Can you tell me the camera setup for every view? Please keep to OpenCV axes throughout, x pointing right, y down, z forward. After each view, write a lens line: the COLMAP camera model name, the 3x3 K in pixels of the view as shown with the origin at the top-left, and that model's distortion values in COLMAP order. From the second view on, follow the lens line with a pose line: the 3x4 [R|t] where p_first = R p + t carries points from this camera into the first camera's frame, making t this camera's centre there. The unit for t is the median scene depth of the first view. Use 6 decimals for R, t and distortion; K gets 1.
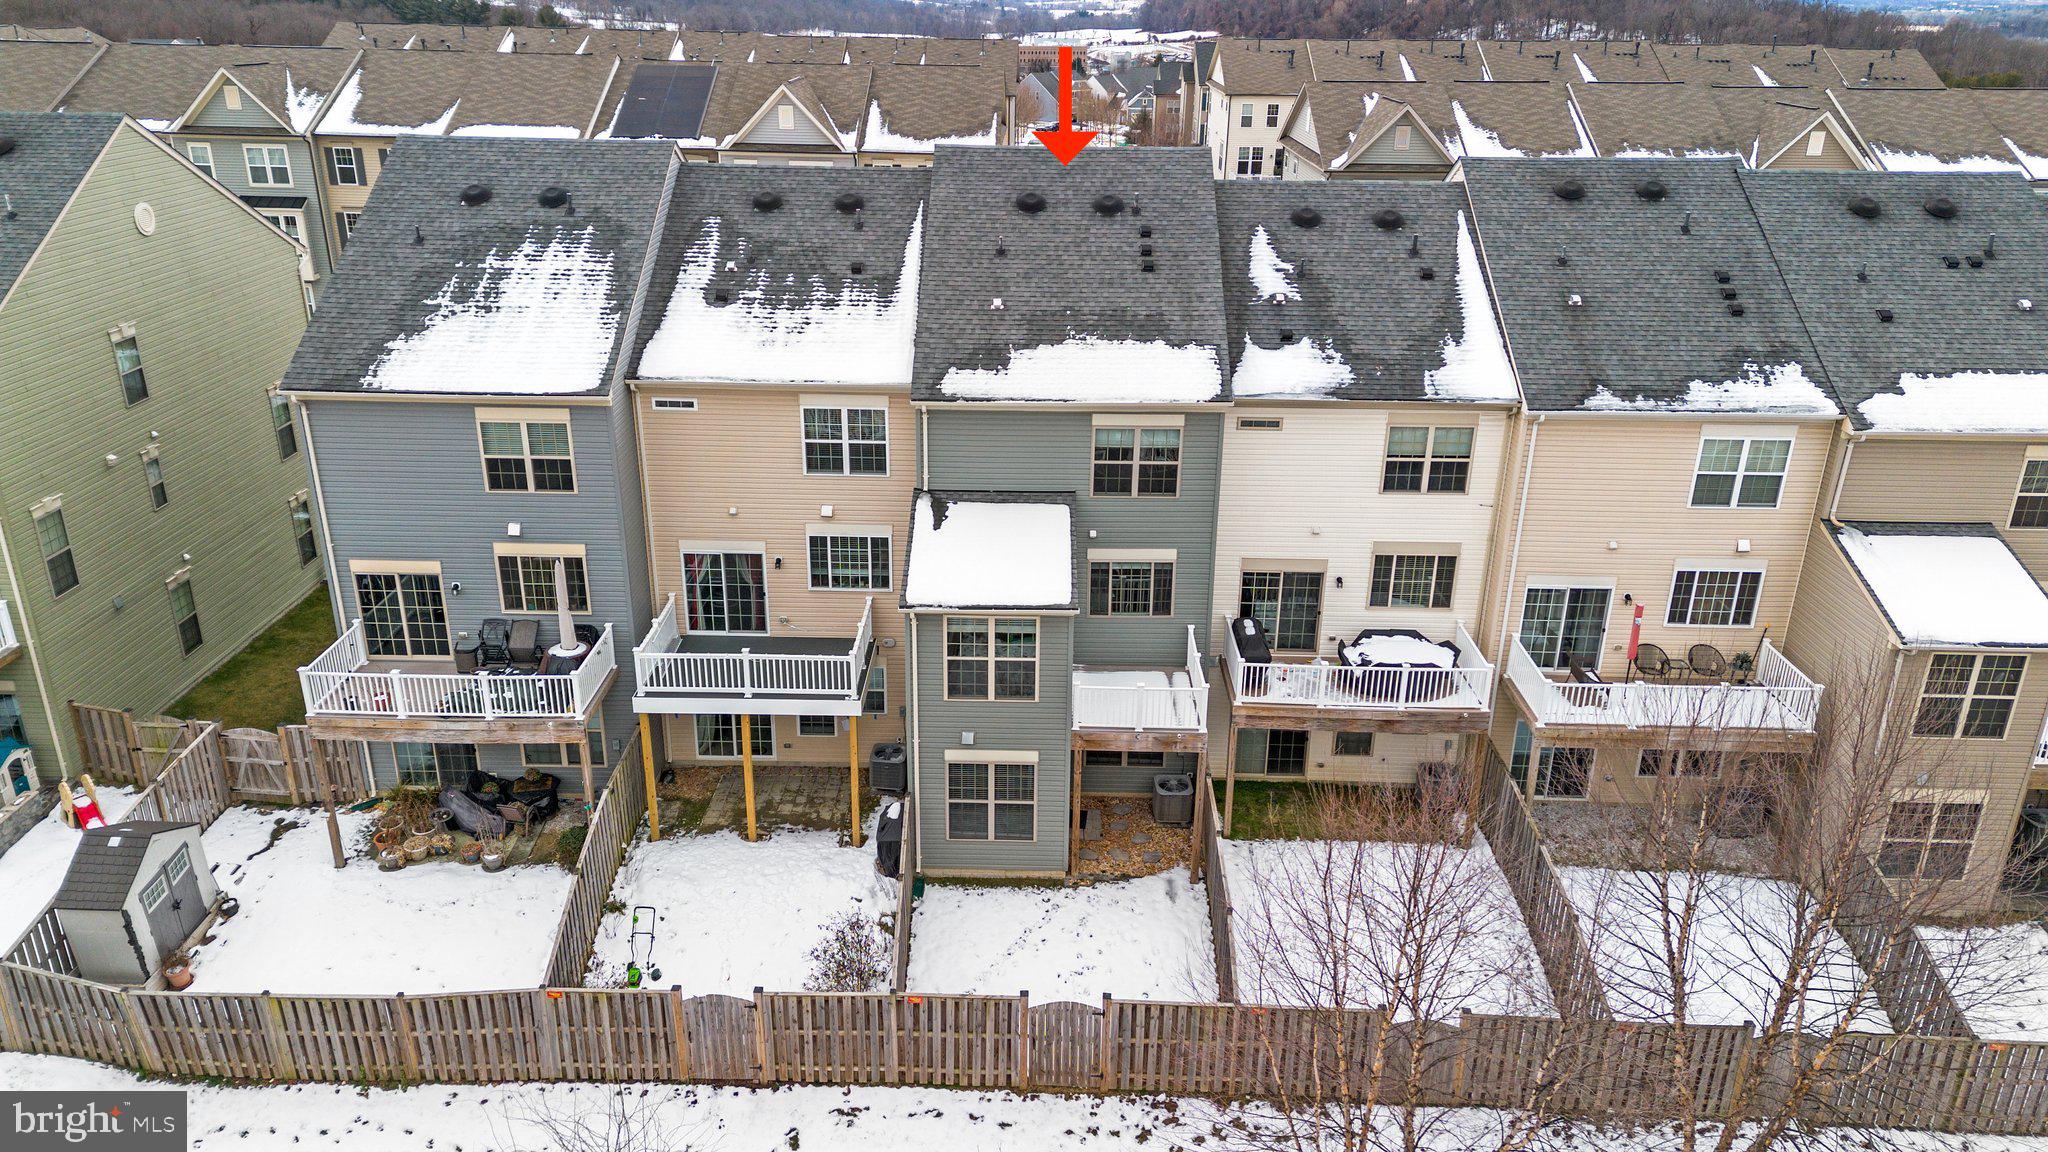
lens RADIAL K [[1429.0, 0, 1024.0], [0, 1429.0, 576.0], [0, 0, 1]] dist [0.066168, -0.059619]
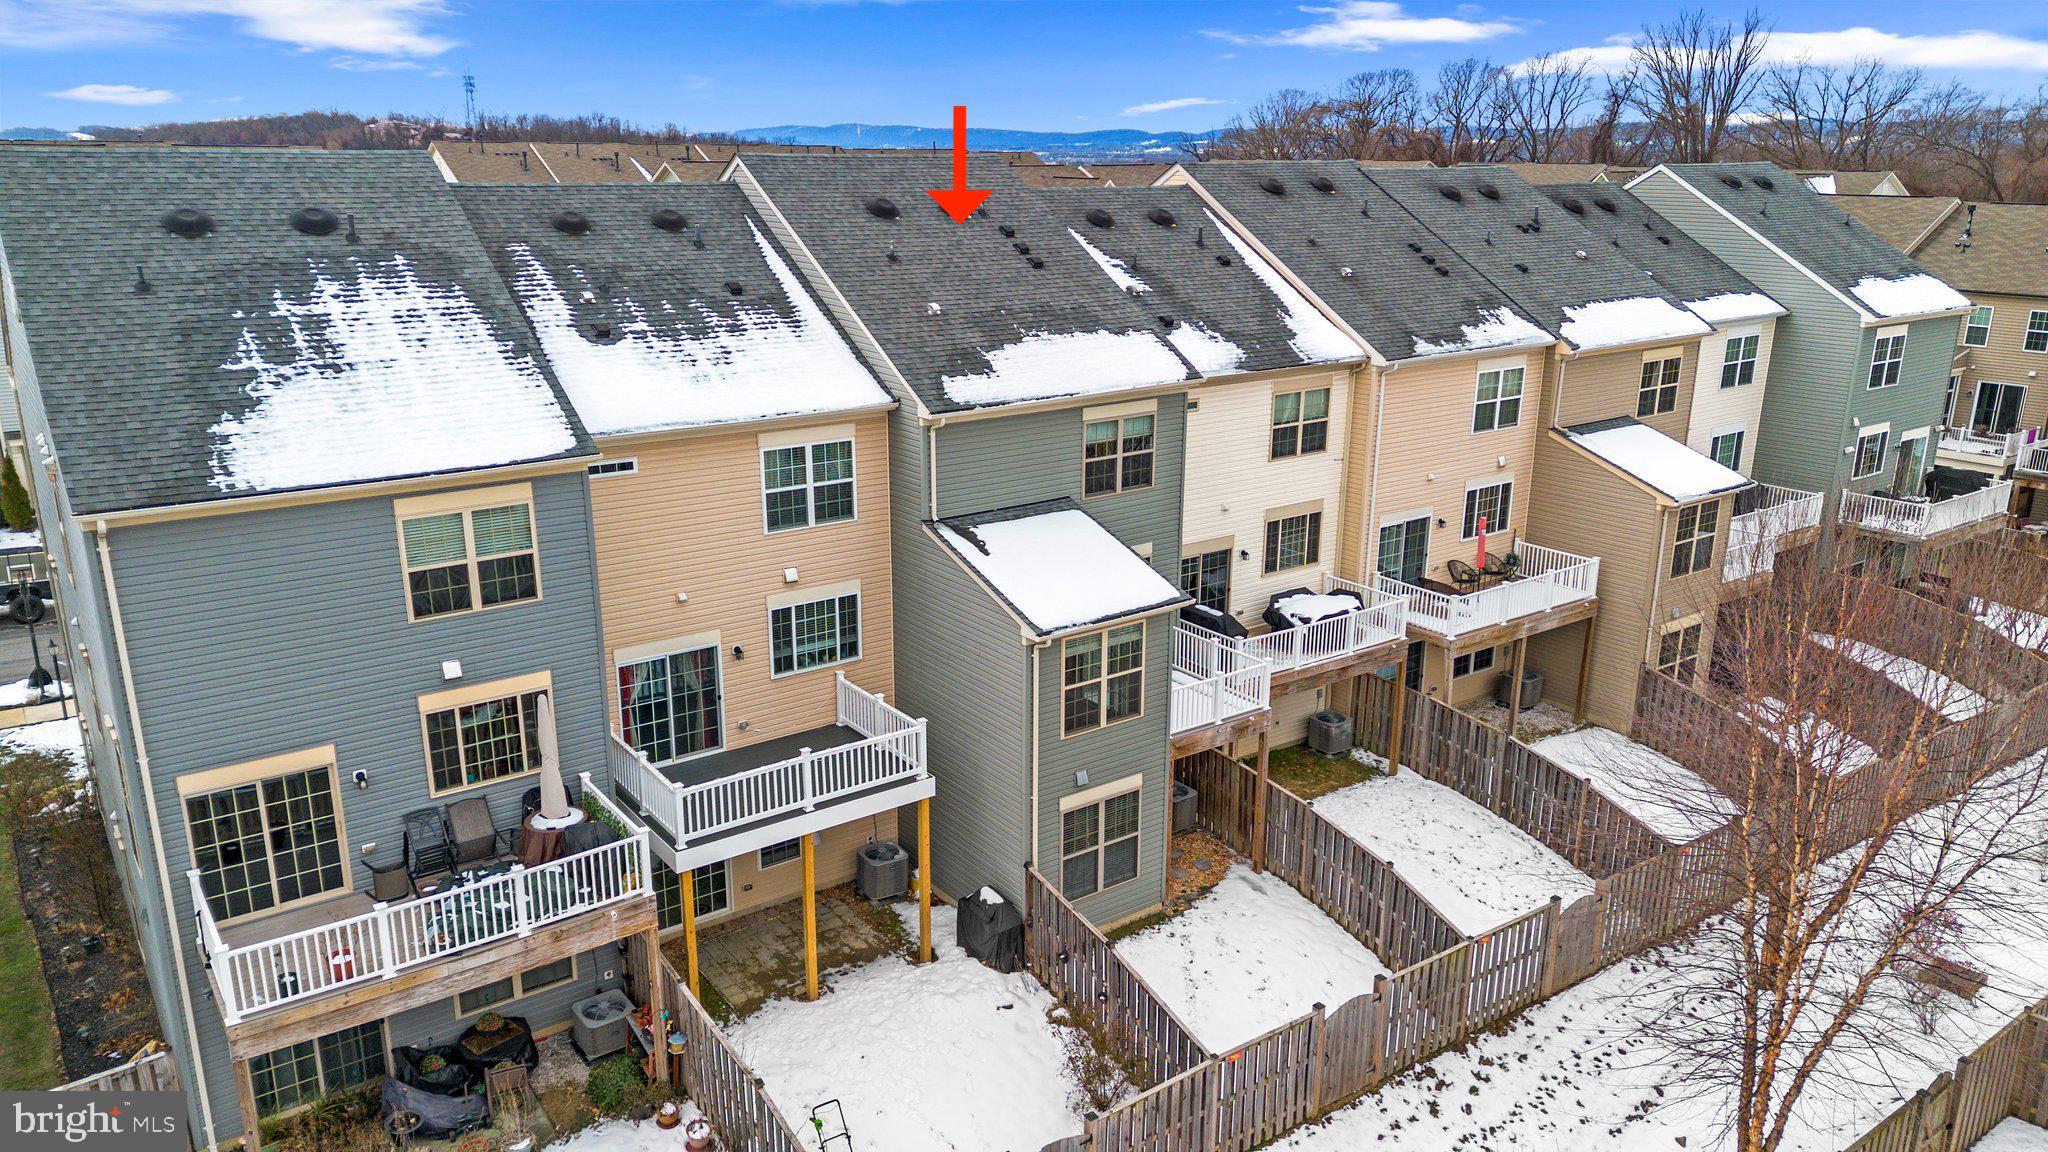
lens RADIAL K [[1429.0, 0, 1024.0], [0, 1429.0, 576.0], [0, 0, 1]] dist [0.066168, -0.059619]
pose [[0.801902, -0.181054, 0.569362, -0.513997], [0.230388, 0.972982, -0.015081, -0.002067], [-0.551249, 0.143268, 0.821948, 0.262727]]
